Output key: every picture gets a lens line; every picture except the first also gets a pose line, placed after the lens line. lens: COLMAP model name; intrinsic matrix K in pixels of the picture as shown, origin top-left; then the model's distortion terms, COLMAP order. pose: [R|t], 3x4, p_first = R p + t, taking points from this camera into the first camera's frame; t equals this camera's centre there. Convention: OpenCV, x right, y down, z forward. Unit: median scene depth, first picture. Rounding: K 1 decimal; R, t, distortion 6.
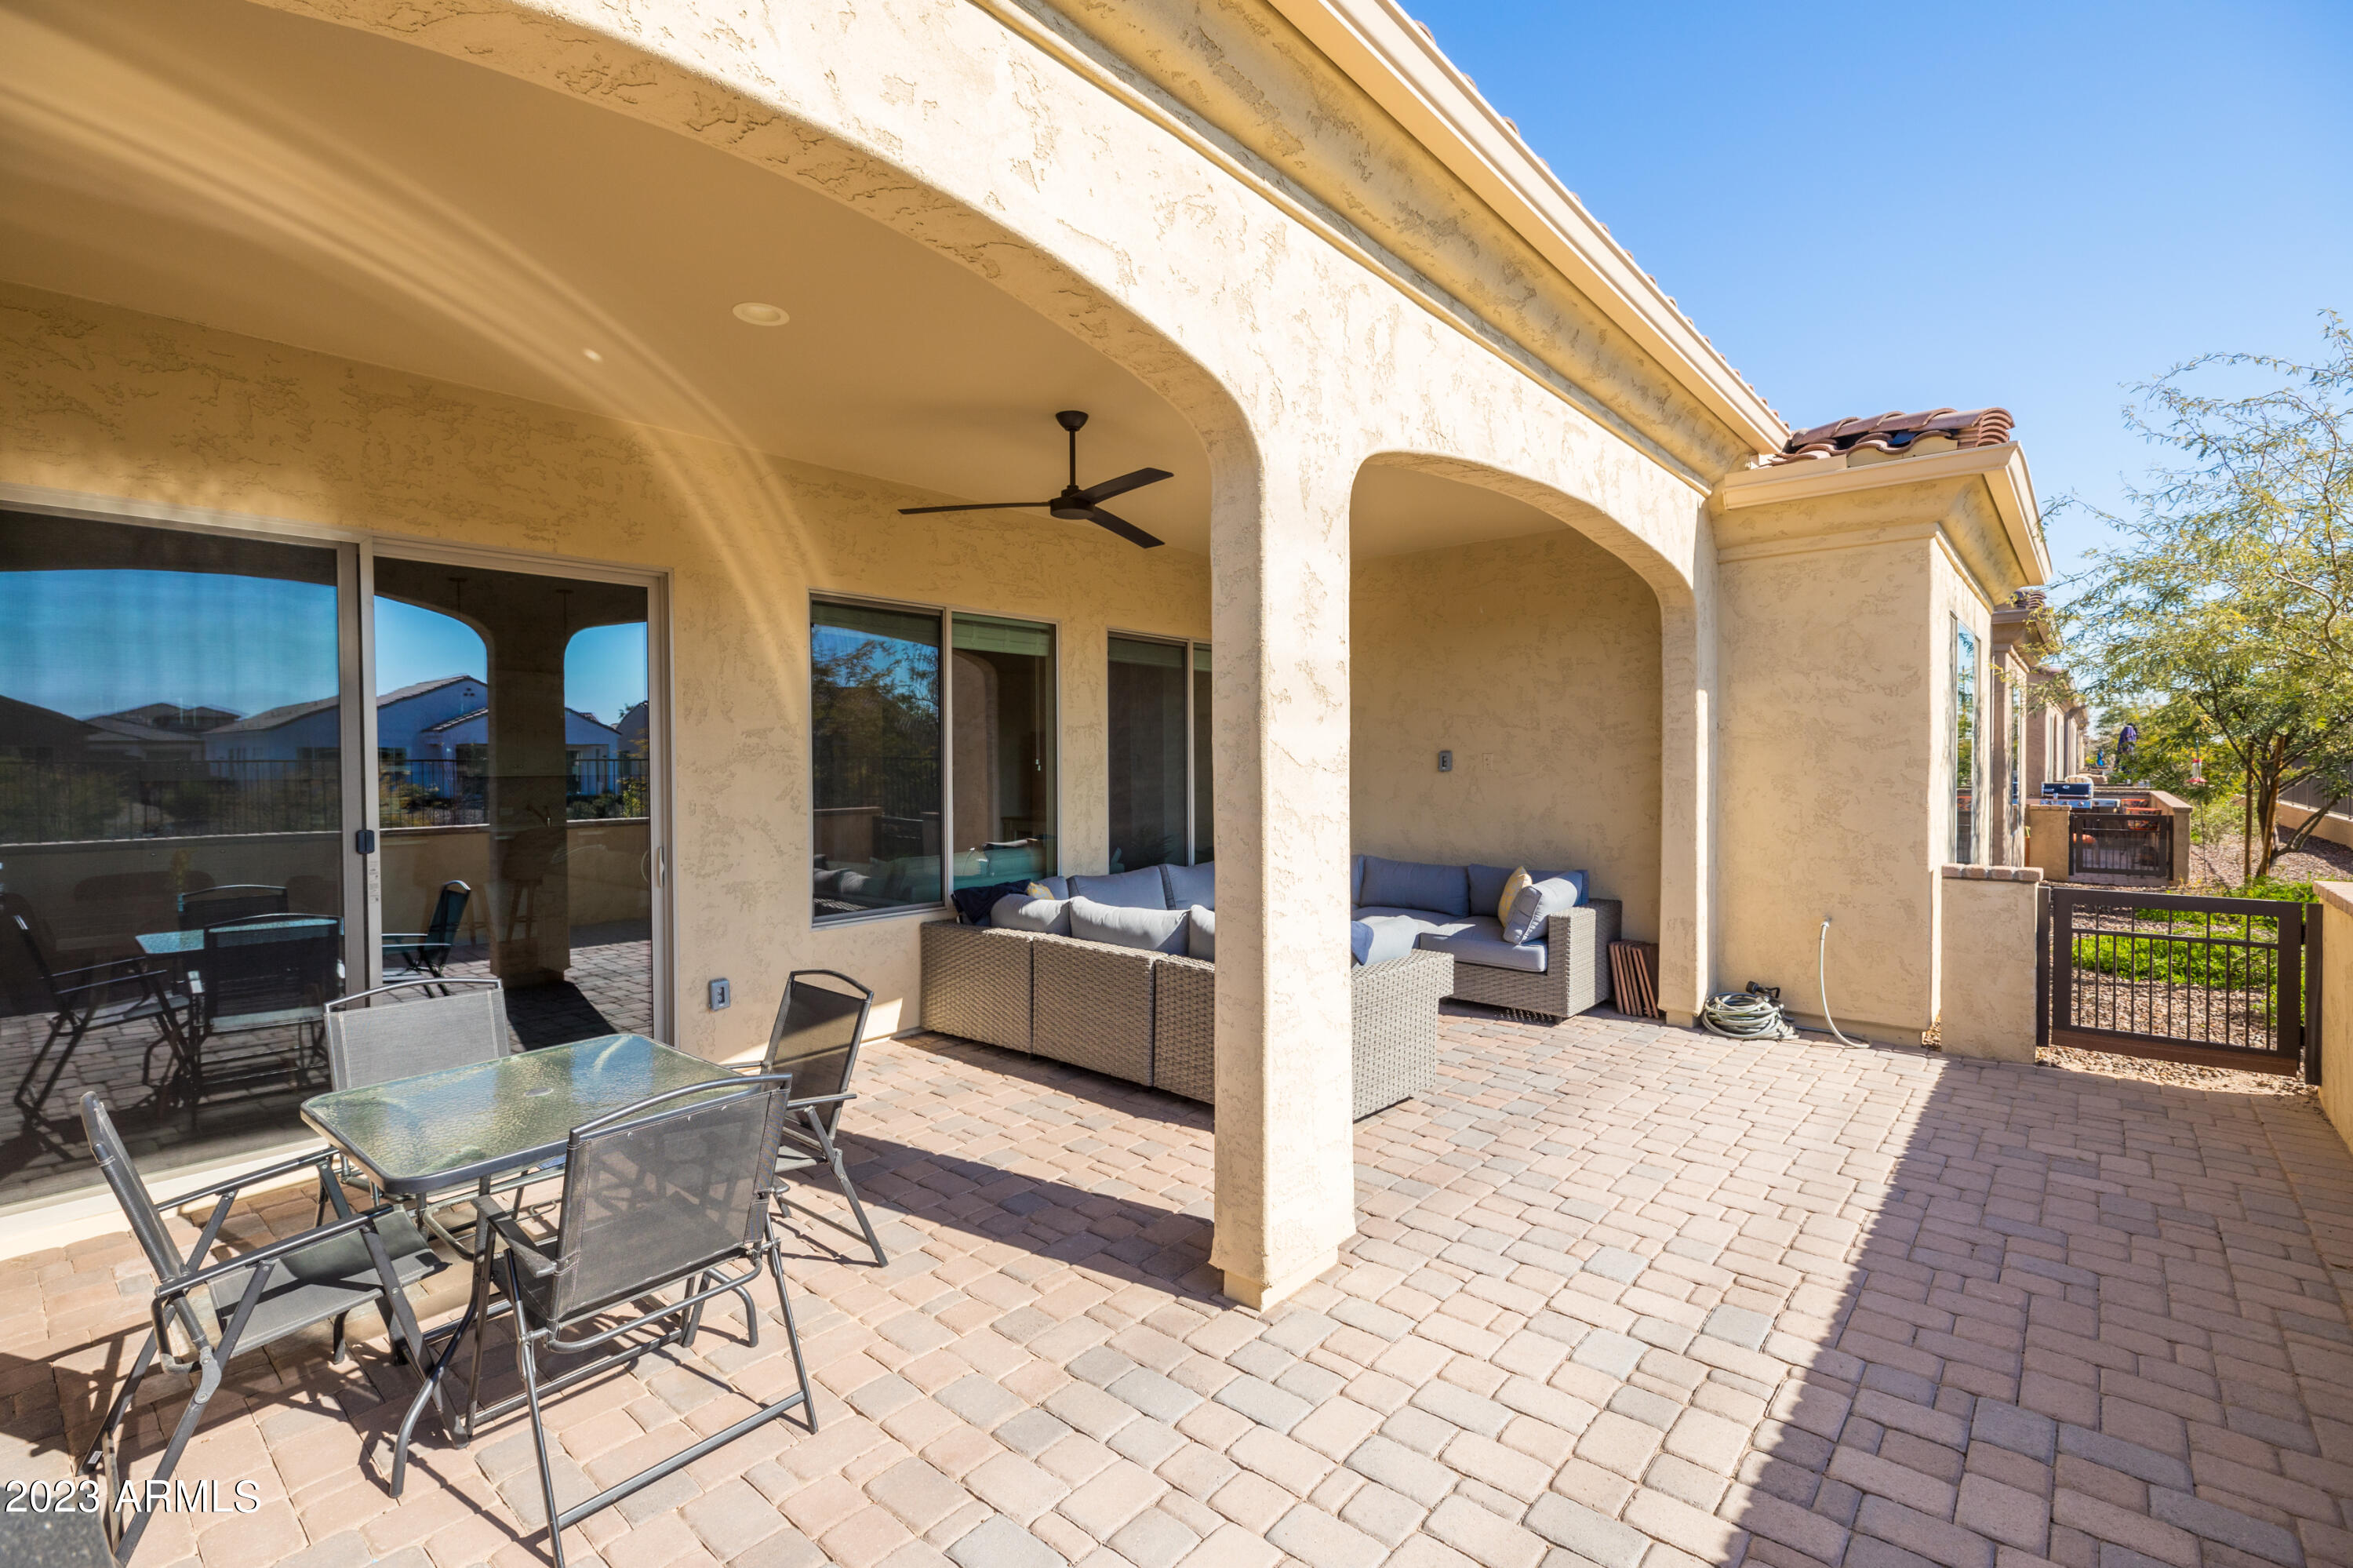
lens RADIAL K [[1055.7, 0, 1159.0], [0, 1055.7, 780.3], [0, 0, 1]] dist [0.004359, 0.000306]
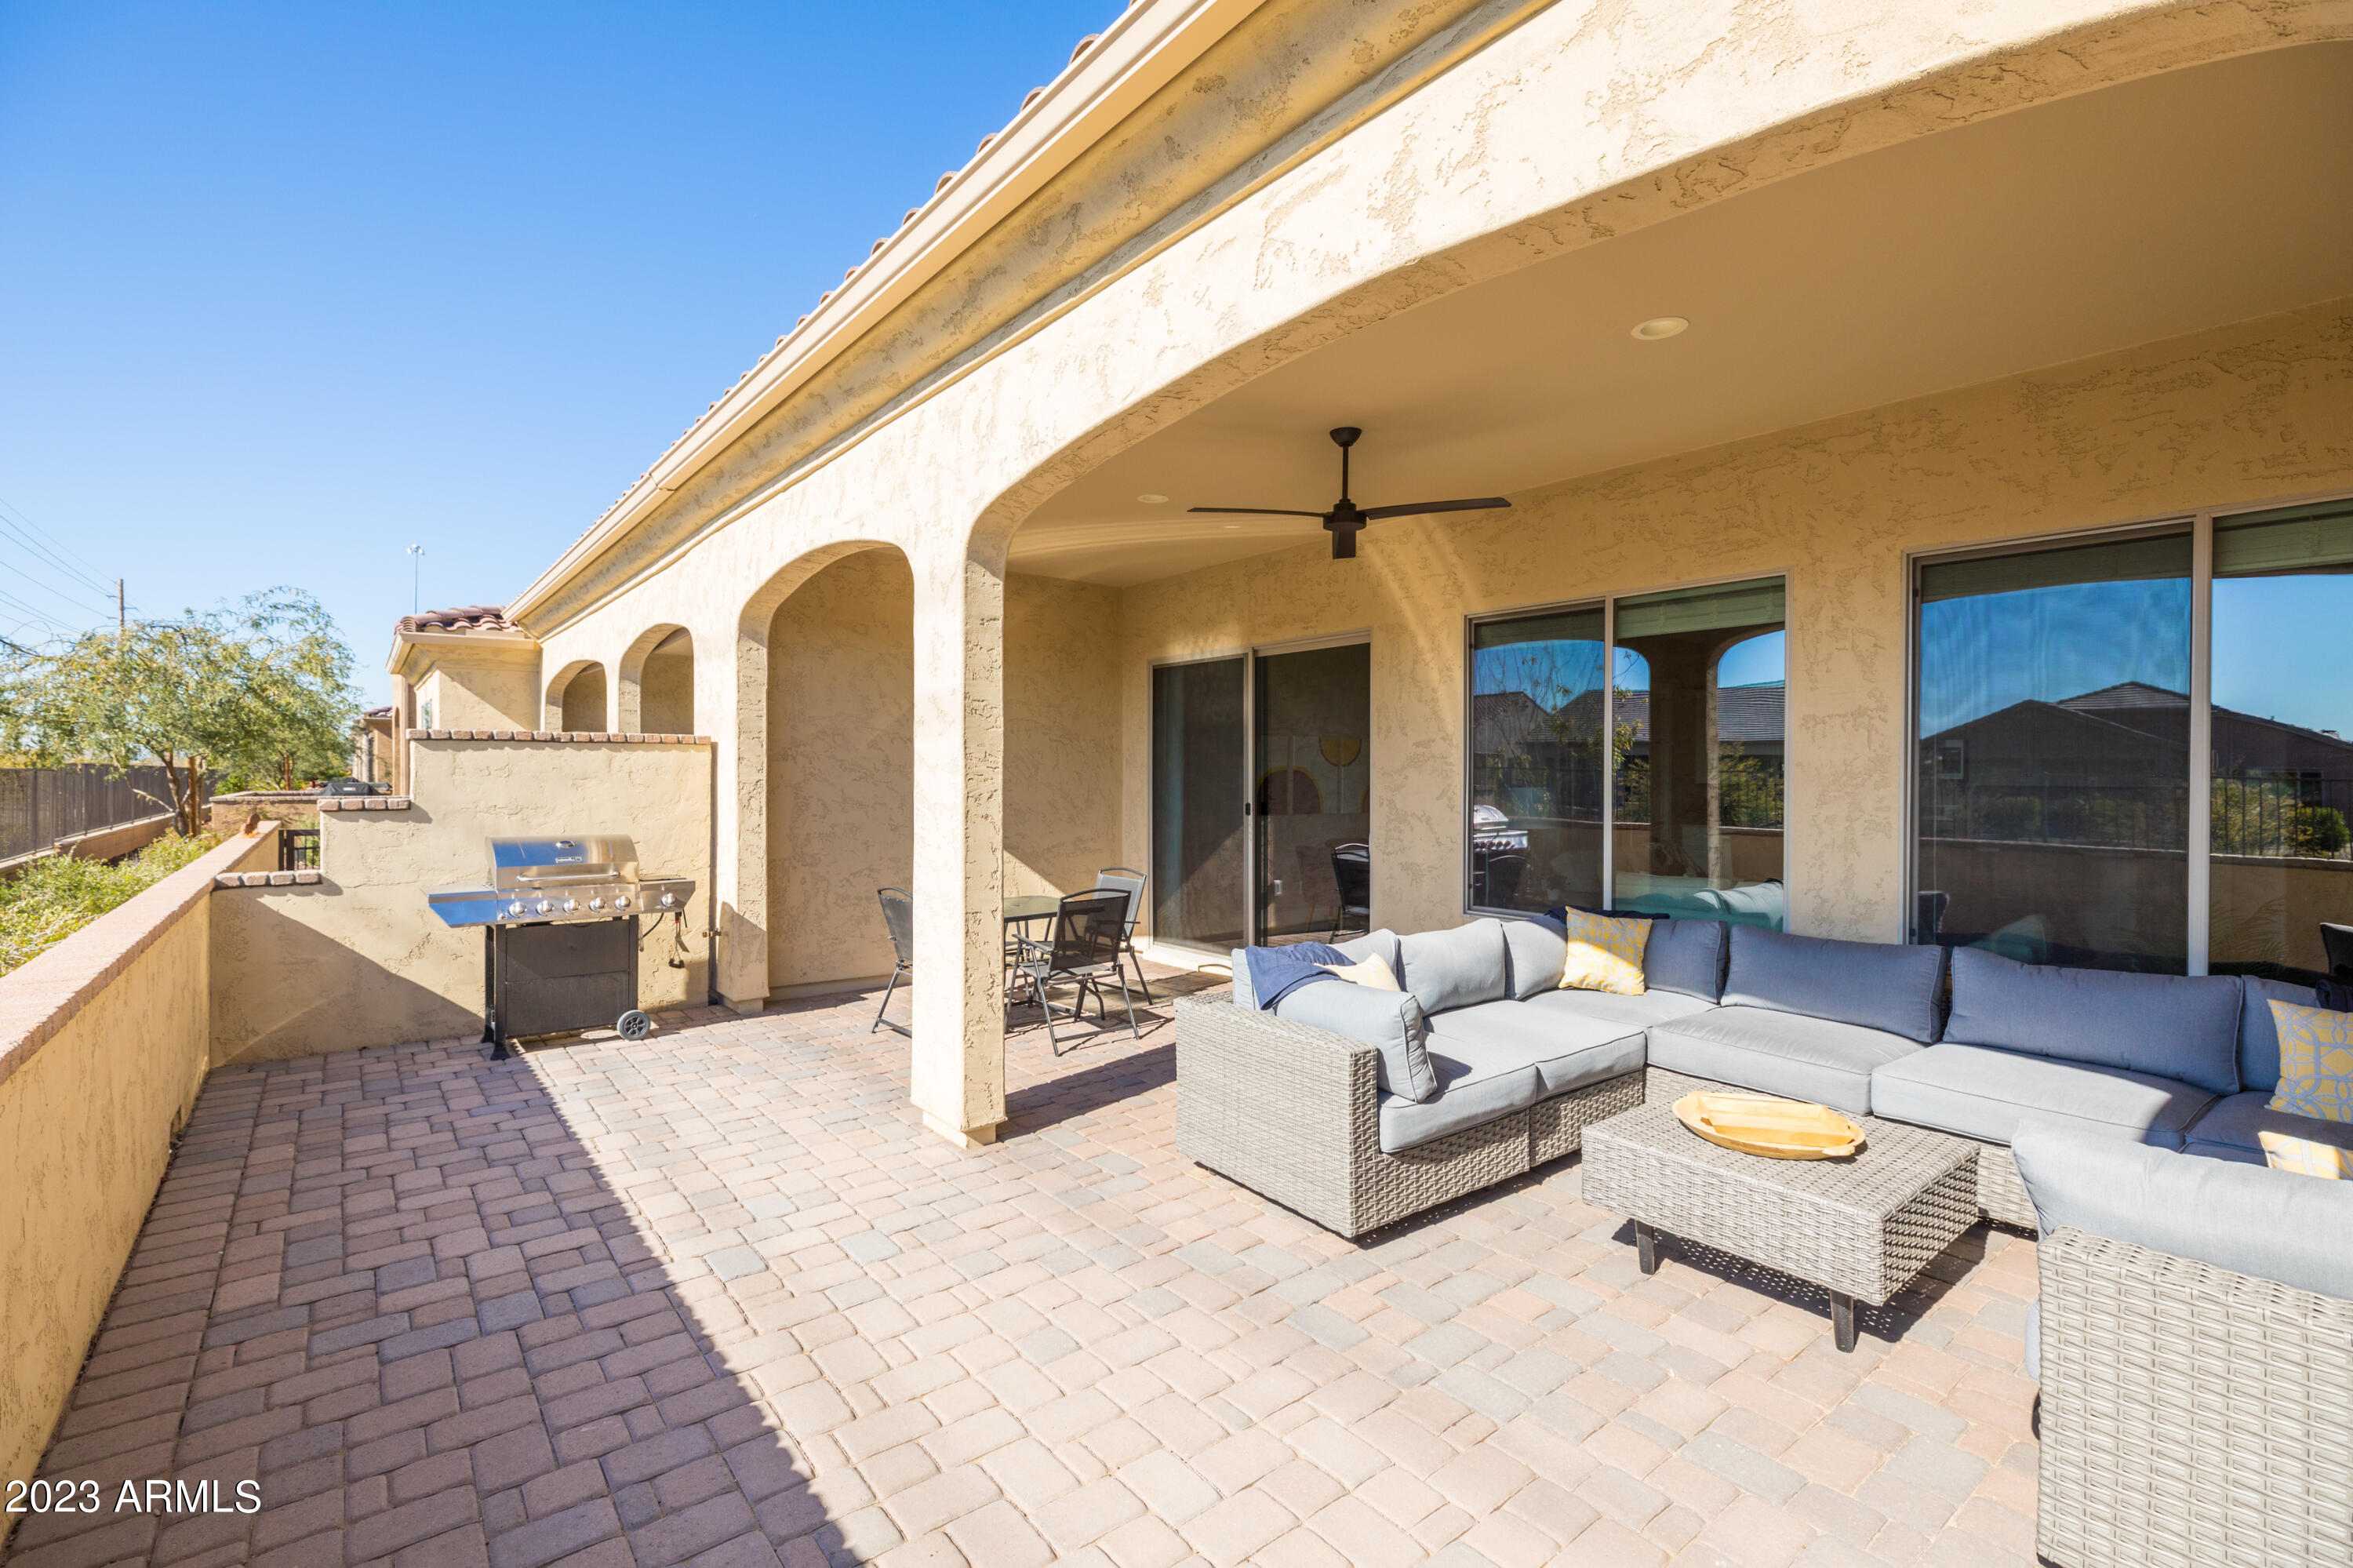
lens RADIAL K [[1055.7, 0, 1157.3], [0, 1055.7, 779.8], [0, 0, 1]] dist [0.004359, 0.000306]
pose [[-0.186738, 0.009669, -0.982362, 1.135647], [-0.020315, 0.999700, 0.013702, -0.016853], [0.982200, 0.022515, -0.186485, 1.189622]]
